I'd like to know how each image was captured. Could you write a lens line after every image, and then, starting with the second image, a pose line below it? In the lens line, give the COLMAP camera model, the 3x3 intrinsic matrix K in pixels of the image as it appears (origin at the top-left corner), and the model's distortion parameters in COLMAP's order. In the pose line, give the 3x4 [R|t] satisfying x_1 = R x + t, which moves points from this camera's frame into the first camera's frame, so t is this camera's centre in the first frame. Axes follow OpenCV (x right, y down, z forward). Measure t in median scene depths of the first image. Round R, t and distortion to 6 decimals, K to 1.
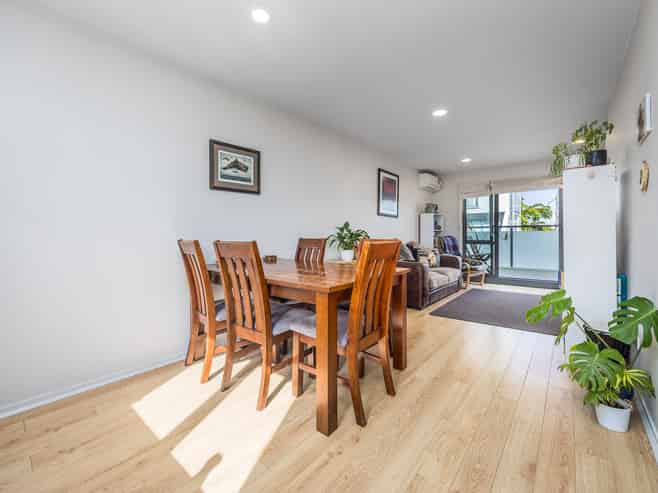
lens RADIAL K [[286.2, 0, 329.5], [0, 286.2, 237.0], [0, 0, 1]] dist [-0.001355, -0.000059]
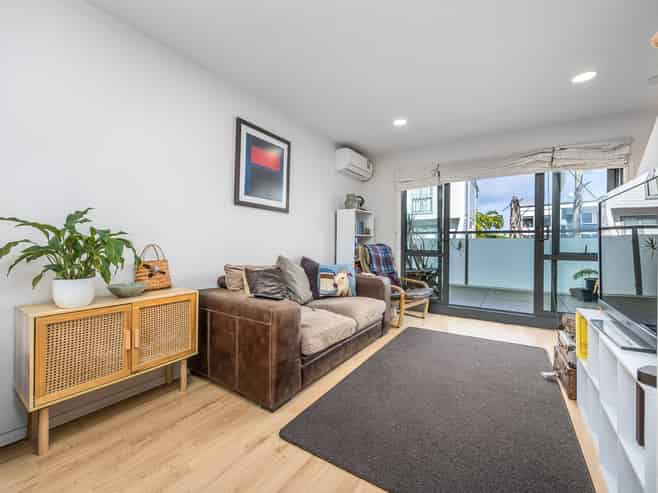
lens RADIAL K [[282.5, 0, 331.3], [0, 282.5, 245.2], [0, 0, 1]] dist [-0.000849, -0.000093]
pose [[0.992682, 0.006879, 0.120559, 0.226568], [-0.007420, 0.999964, 0.004042, -0.002649], [-0.120527, -0.004907, 0.992698, 0.357923]]
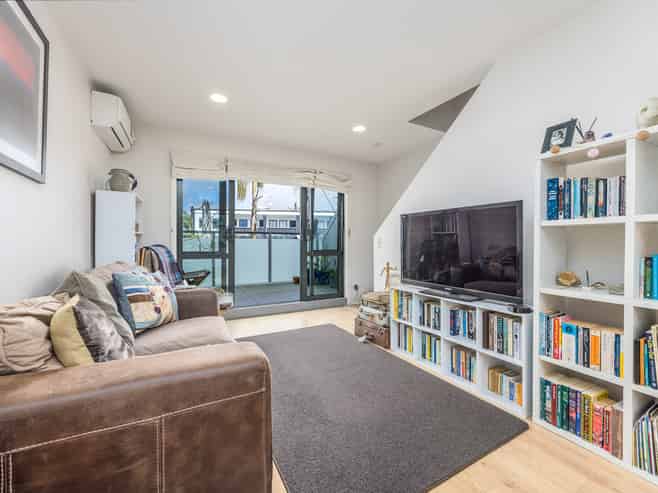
lens RADIAL K [[282.5, 0, 331.3], [0, 282.5, 245.2], [0, 0, 1]] dist [-0.000849, -0.000093]
pose [[0.374263, -0.002785, 0.927318, 0.072380], [0.001962, 0.999996, 0.002212, -0.003856], [-0.927321, 0.000991, 0.374267, 0.544592]]
